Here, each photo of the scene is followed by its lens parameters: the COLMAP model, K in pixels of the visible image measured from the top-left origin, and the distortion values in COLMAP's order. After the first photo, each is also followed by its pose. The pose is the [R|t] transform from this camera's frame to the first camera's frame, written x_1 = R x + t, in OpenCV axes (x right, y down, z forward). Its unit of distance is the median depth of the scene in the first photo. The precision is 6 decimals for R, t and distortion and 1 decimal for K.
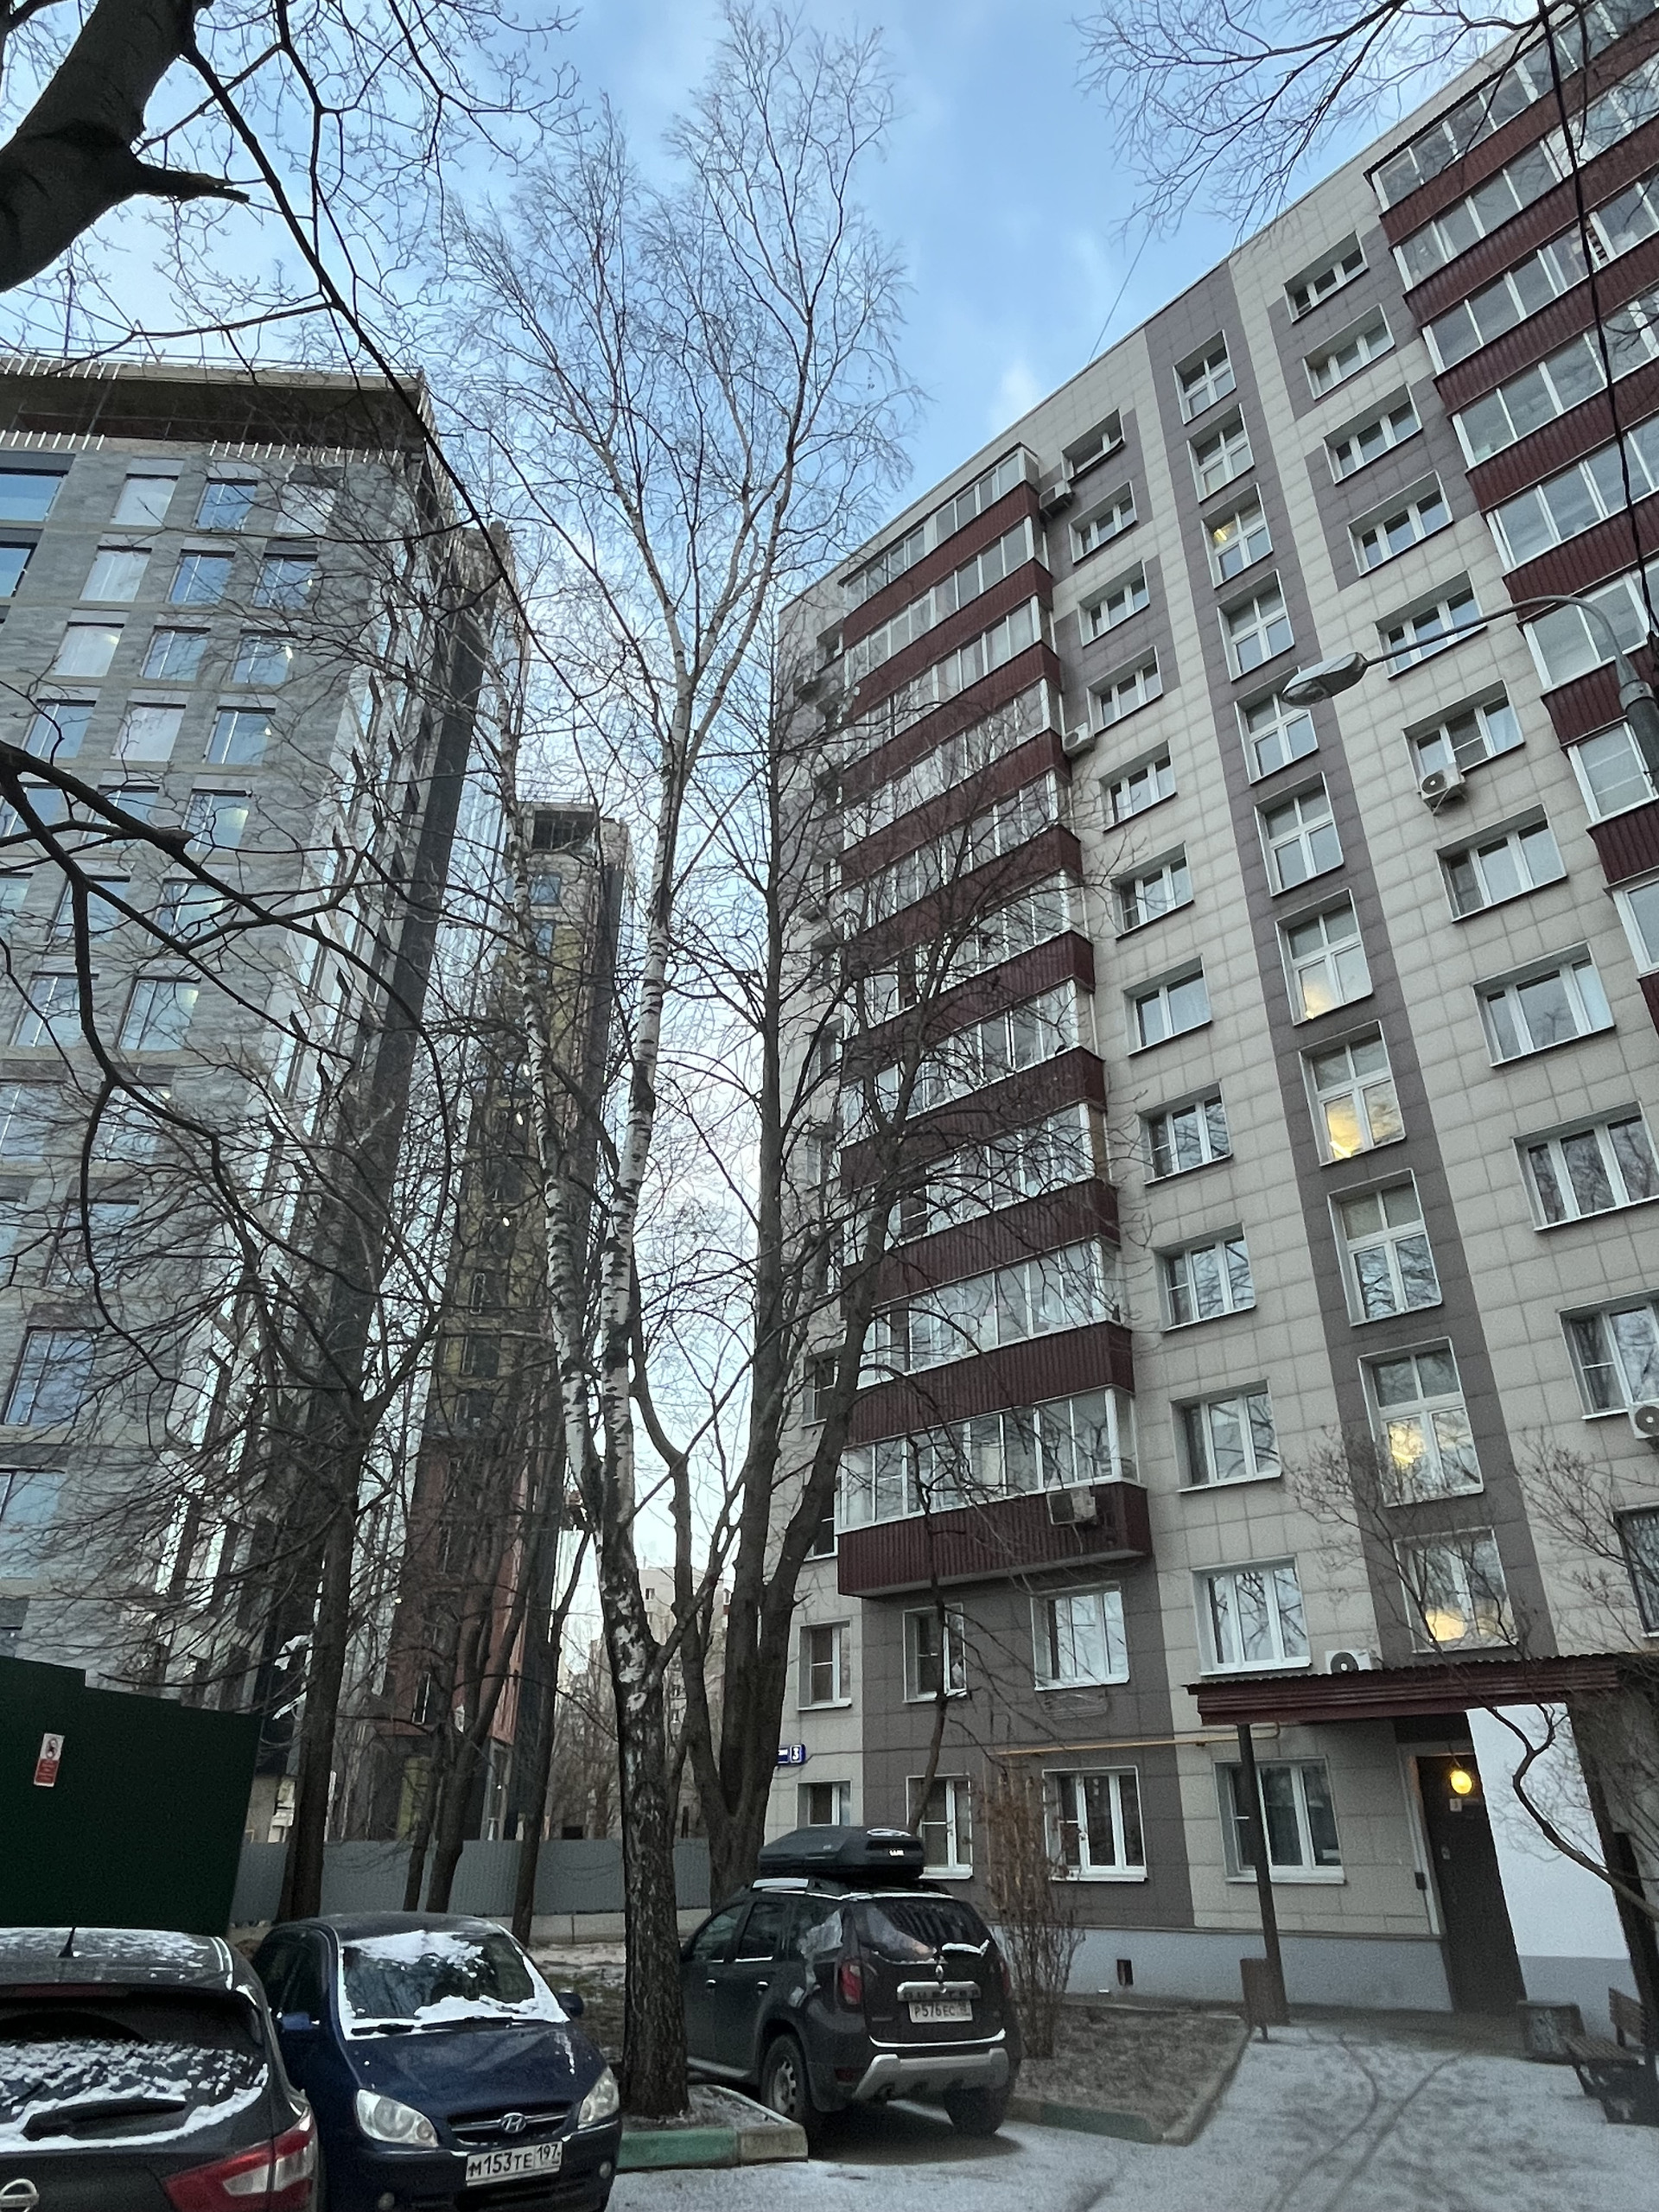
lens RADIAL K [[1349.5, 0, 829.7], [0, 1349.5, 1106.0], [0, 0, 1]] dist [-0.009654, -0.000772]
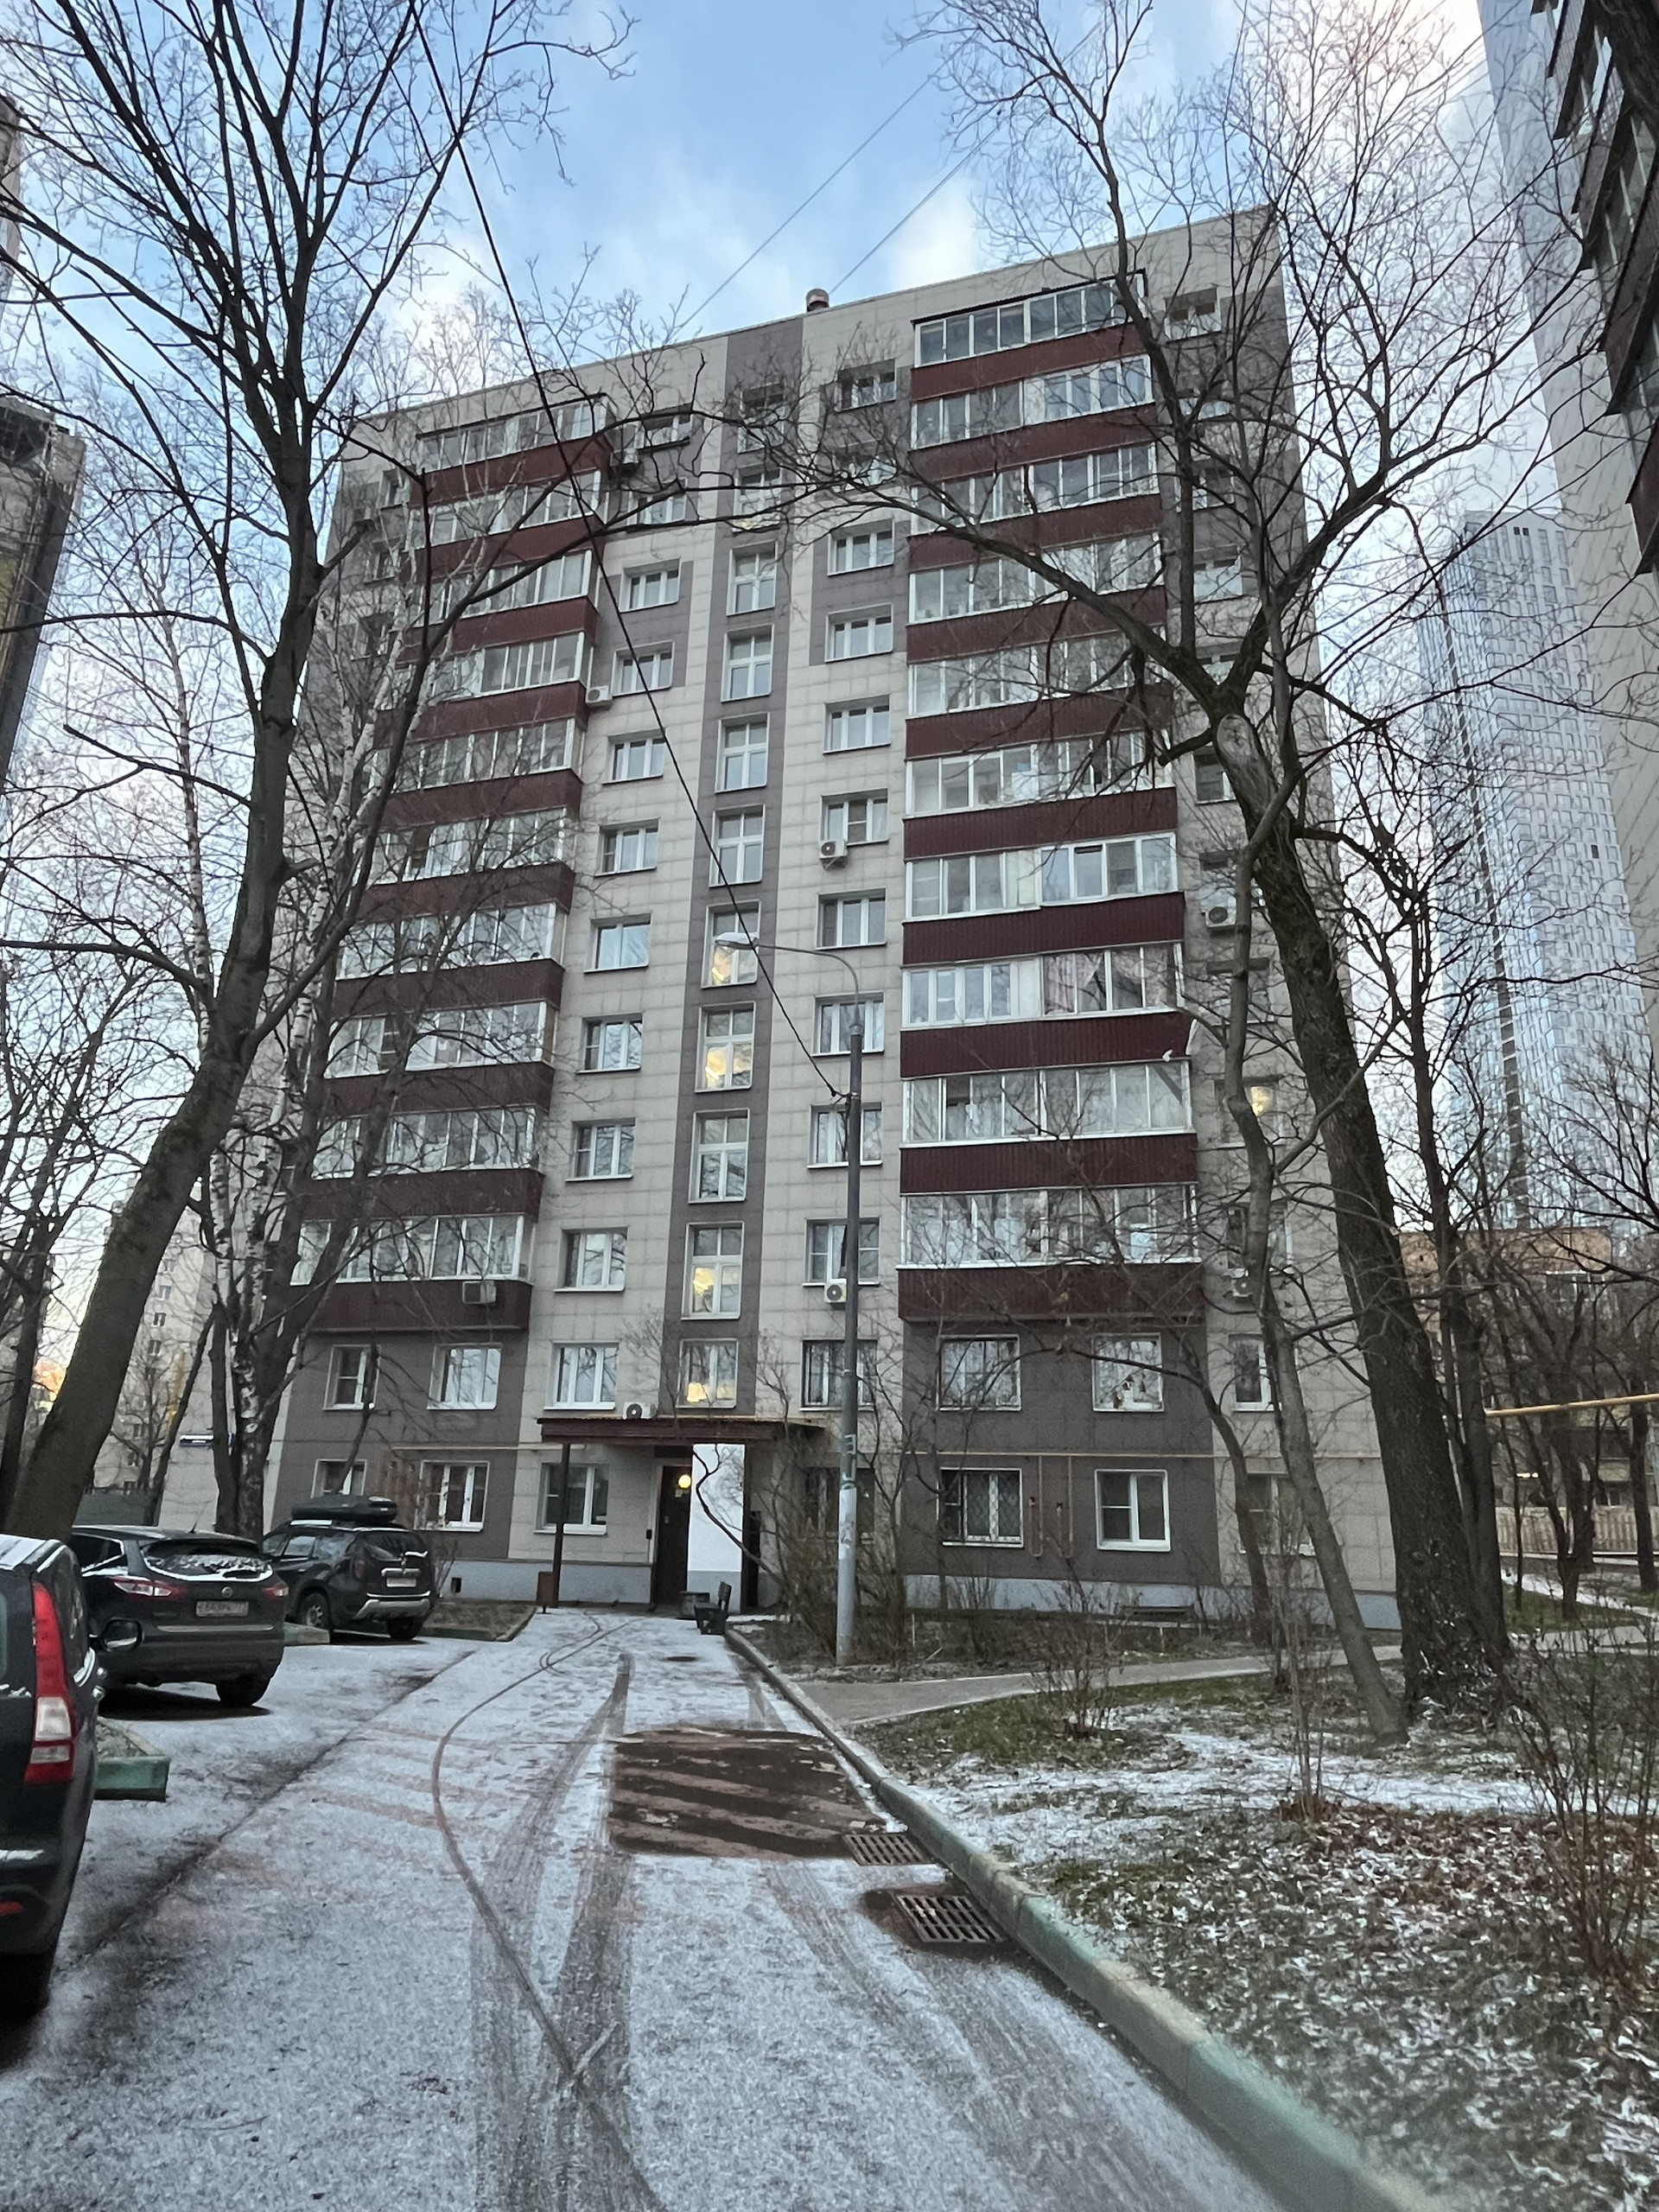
lens RADIAL K [[1349.5, 0, 830.7], [0, 1349.5, 1104.8], [0, 0, 1]] dist [-0.009654, -0.000772]
pose [[0.887331, 0.156194, 0.433875, -0.146339], [-0.242612, 0.958268, 0.151201, -0.207556], [-0.392152, -0.239428, 0.888195, -0.383773]]
